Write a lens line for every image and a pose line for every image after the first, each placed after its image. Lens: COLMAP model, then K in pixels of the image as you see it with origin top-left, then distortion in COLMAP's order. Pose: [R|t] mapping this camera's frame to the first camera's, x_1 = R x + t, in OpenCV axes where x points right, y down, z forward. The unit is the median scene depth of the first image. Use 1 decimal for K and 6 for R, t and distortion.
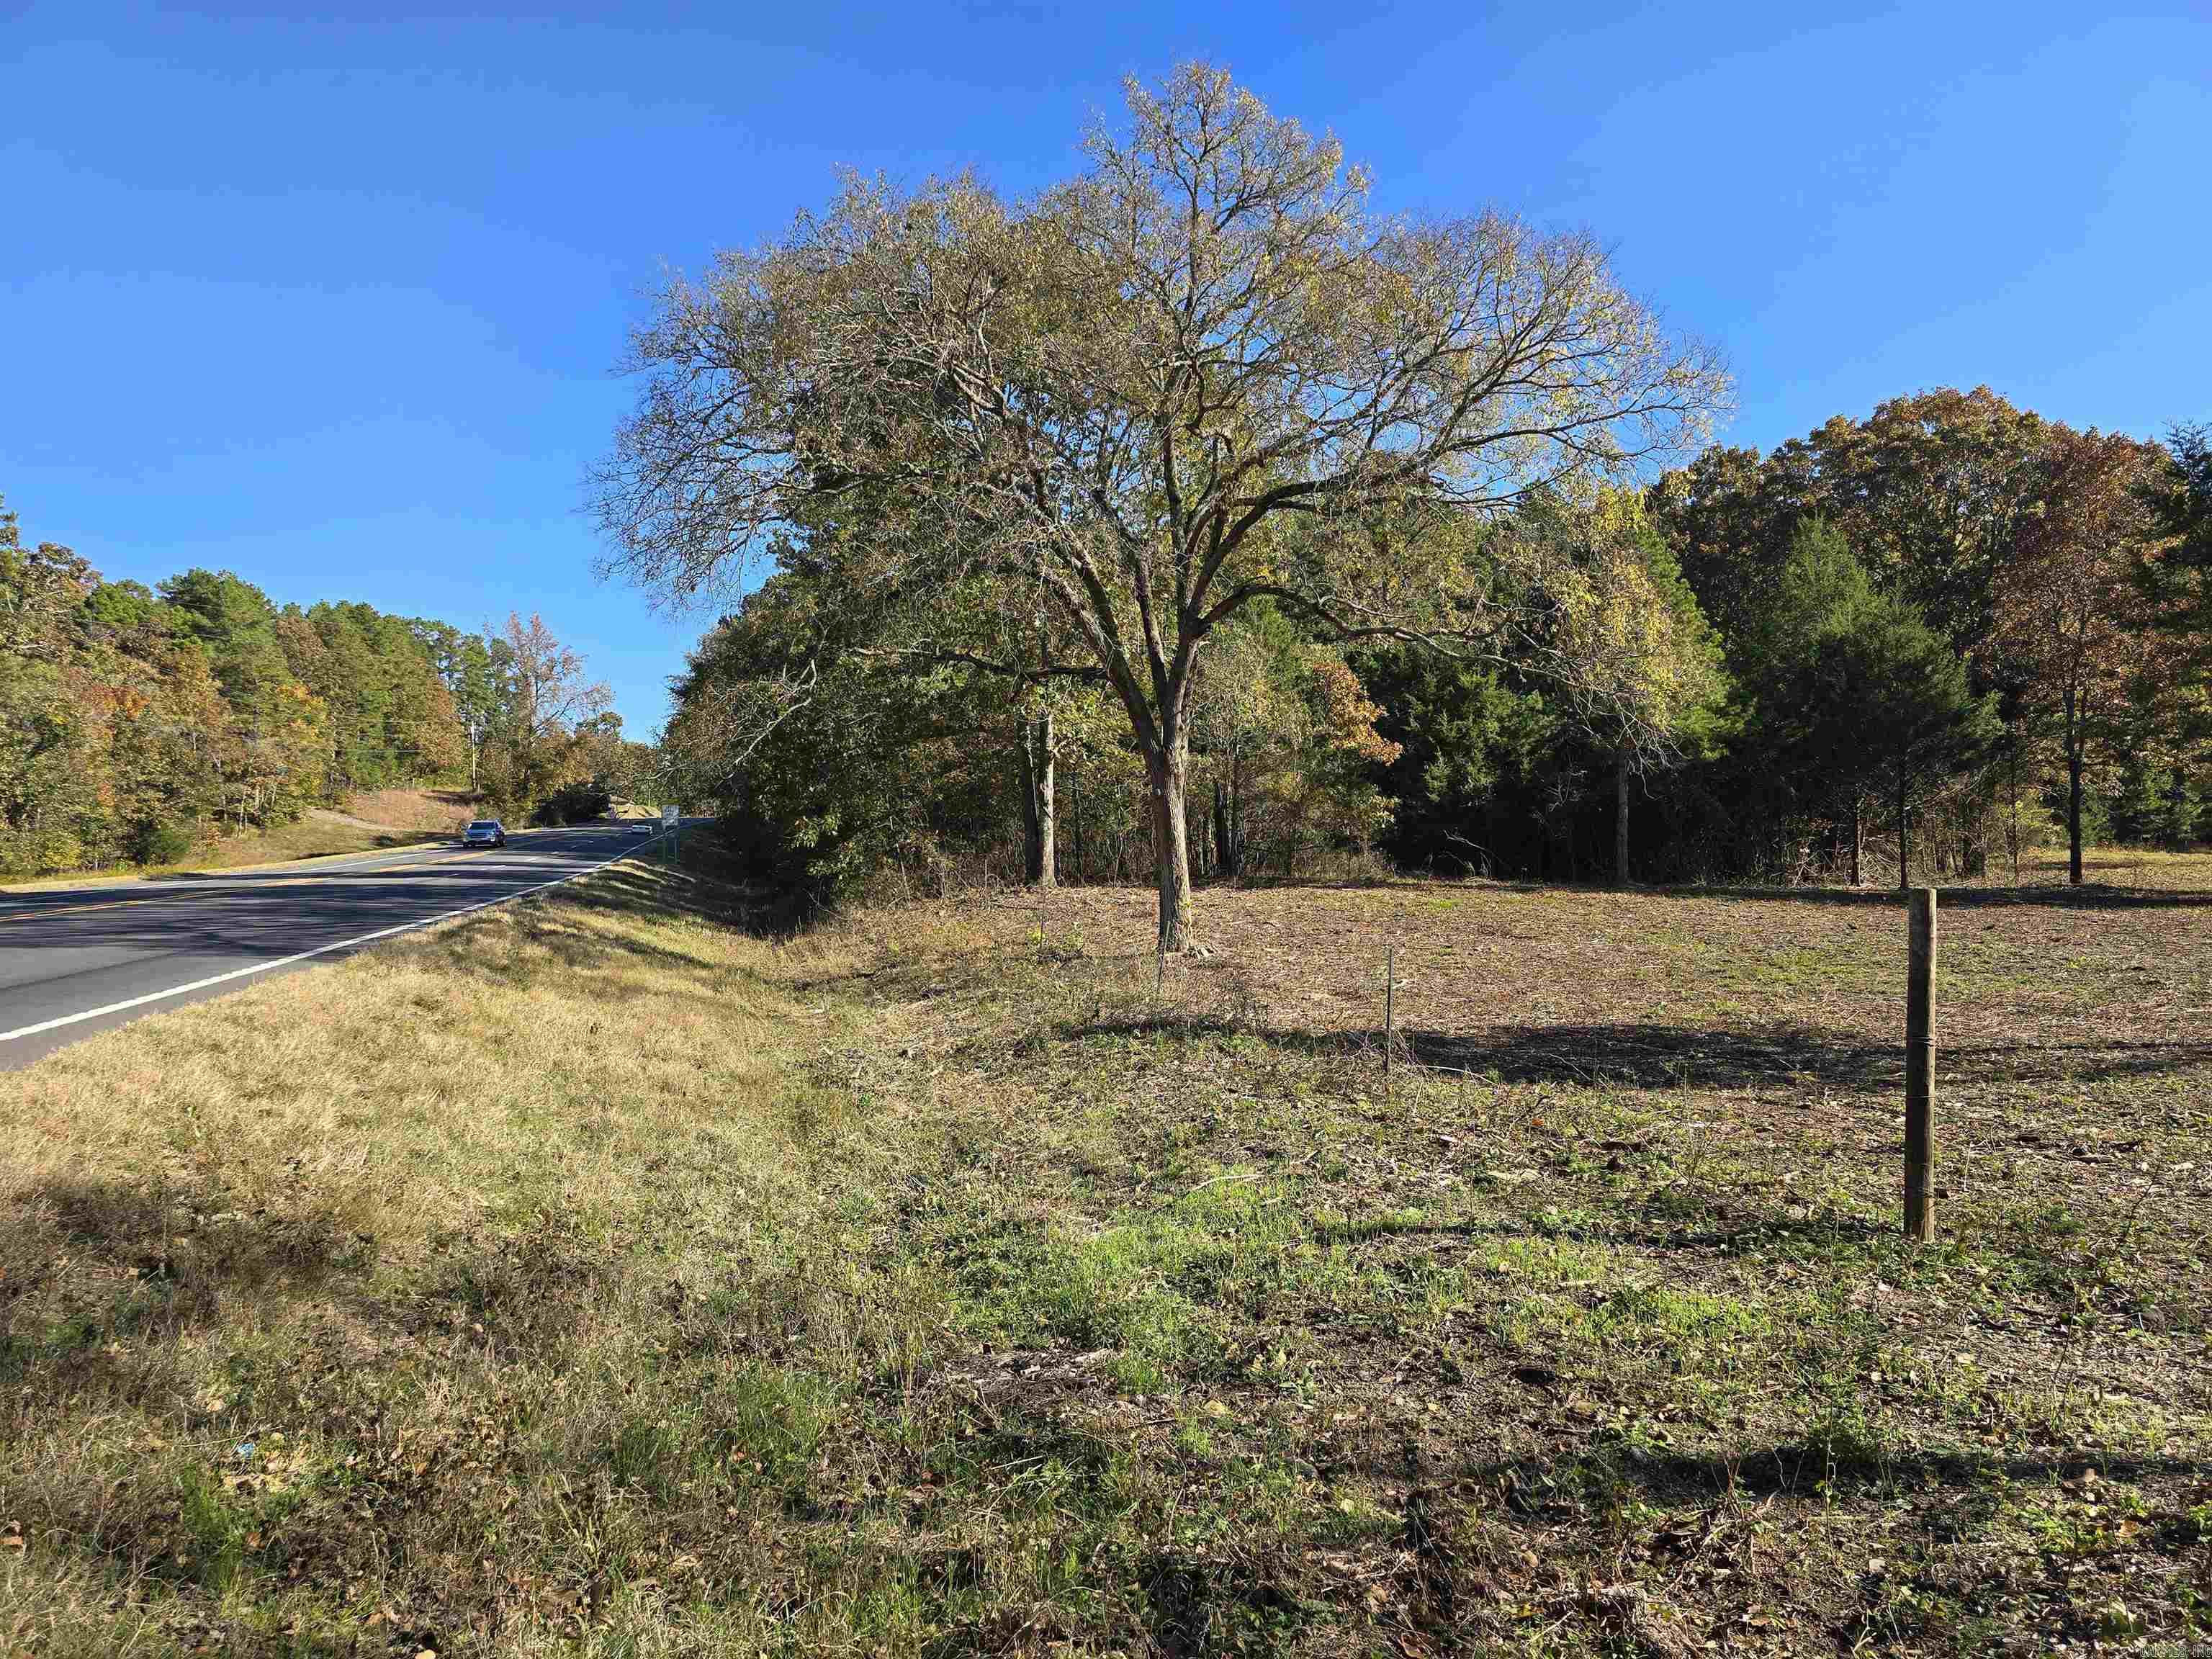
lens RADIAL K [[1467.0, 0, 1129.5], [0, 1467.0, 858.9], [0, 0, 1]] dist [0.070504, -0.063103]
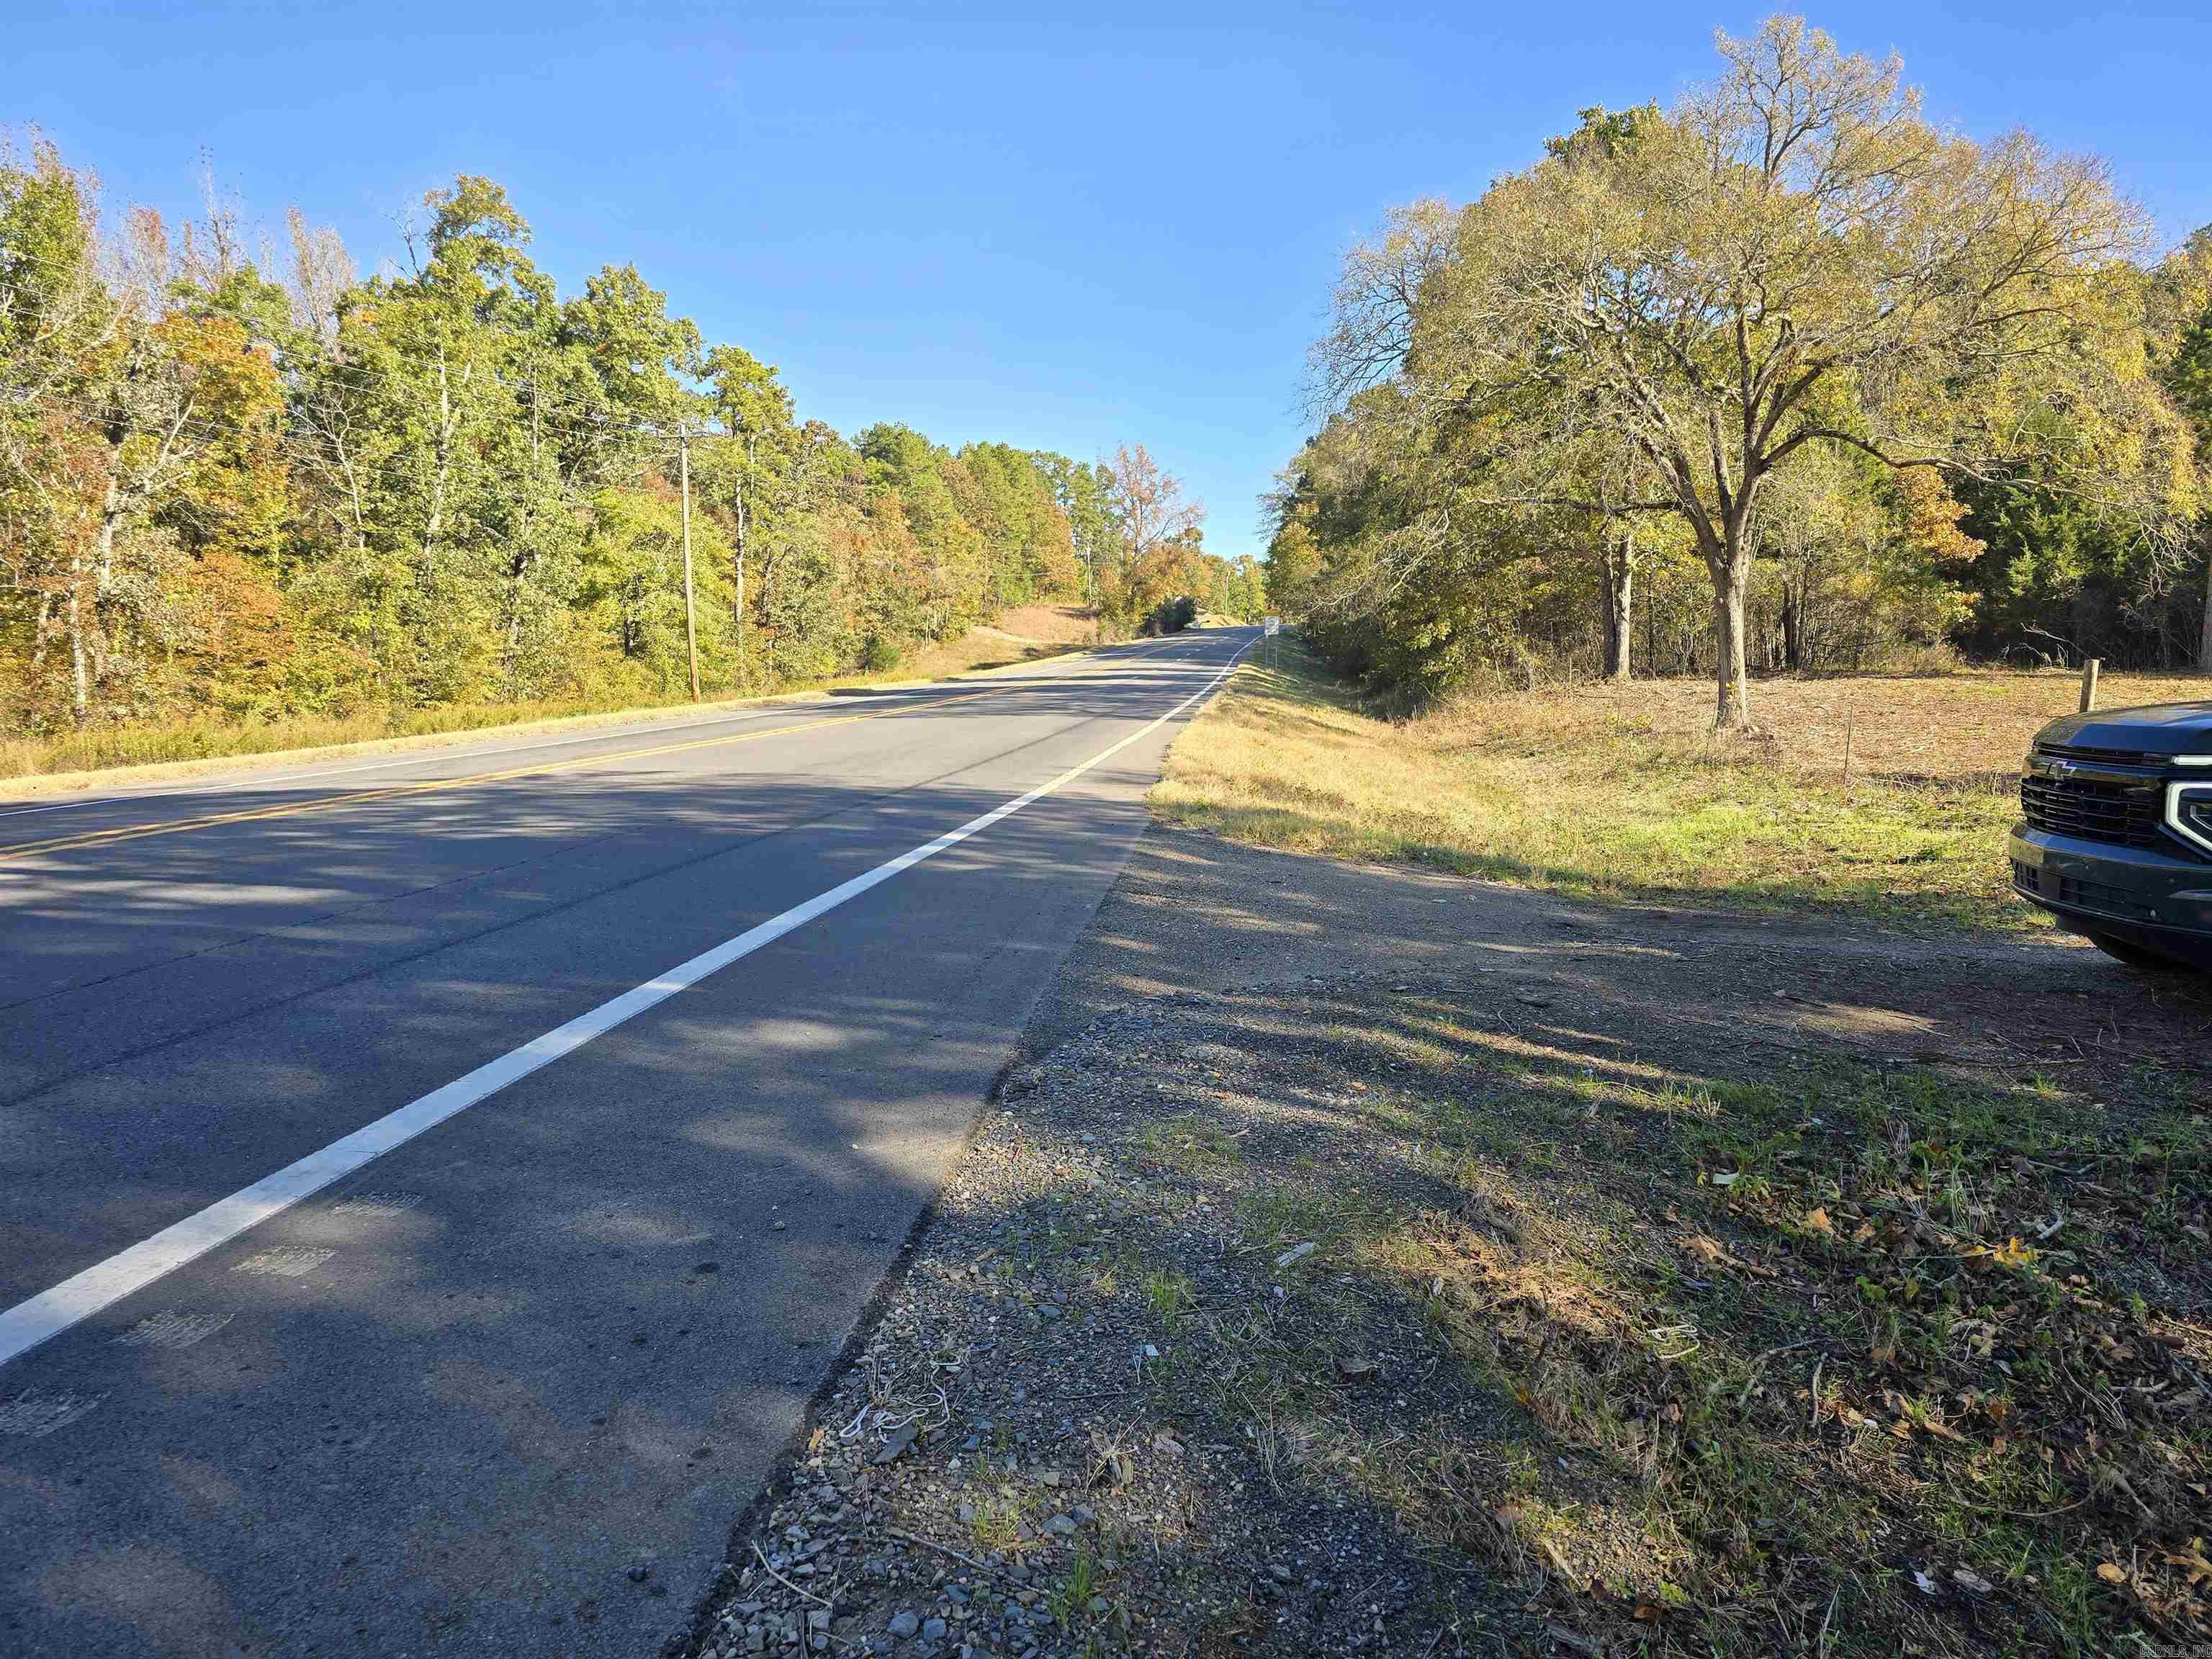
lens RADIAL K [[1467.0, 0, 1129.5], [0, 1467.0, 858.9], [0, 0, 1]] dist [0.070504, -0.063103]
pose [[0.931862, 0.037310, -0.360889, 0.011301], [0.010483, 0.991514, 0.129574, 0.003484], [0.362661, -0.124528, 0.923564, -0.308223]]
